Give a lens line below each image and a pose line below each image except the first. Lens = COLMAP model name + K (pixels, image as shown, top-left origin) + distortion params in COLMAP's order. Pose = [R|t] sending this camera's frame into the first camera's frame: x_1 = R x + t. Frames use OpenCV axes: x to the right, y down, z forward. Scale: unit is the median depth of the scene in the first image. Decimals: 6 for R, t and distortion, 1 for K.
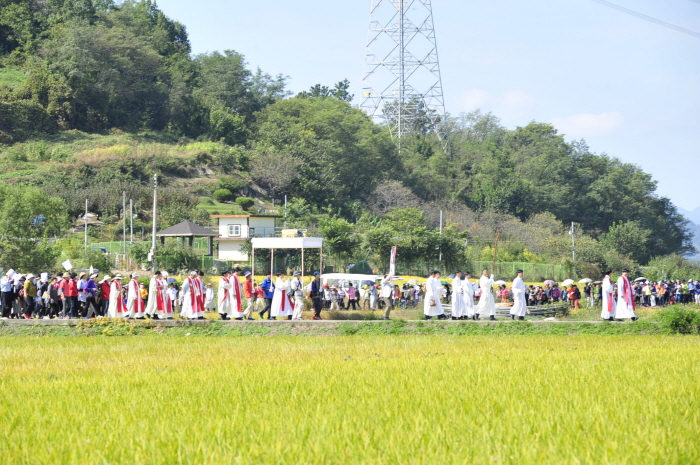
lens RADIAL K [[3416.8, 0, 349.6], [0, 3416.8, 233.0], [0, 0, 1]] dist [1.812978, 0.000000]
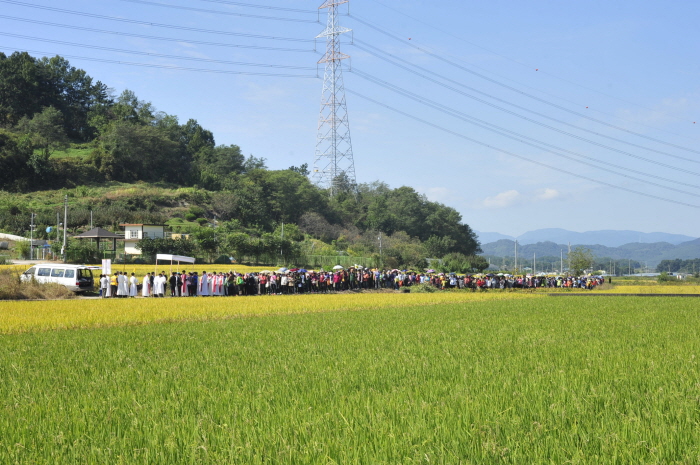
lens RADIAL K [[1414.6, 0, 350.2], [0, 1414.6, 233.1], [0, 0, 1]] dist [0.022662, 0.000000]
pose [[0.999893, 0.003064, -0.014336, 0.048206], [-0.003189, 0.999957, -0.008688, 0.002653], [0.014309, 0.008732, 0.999859, 0.260981]]
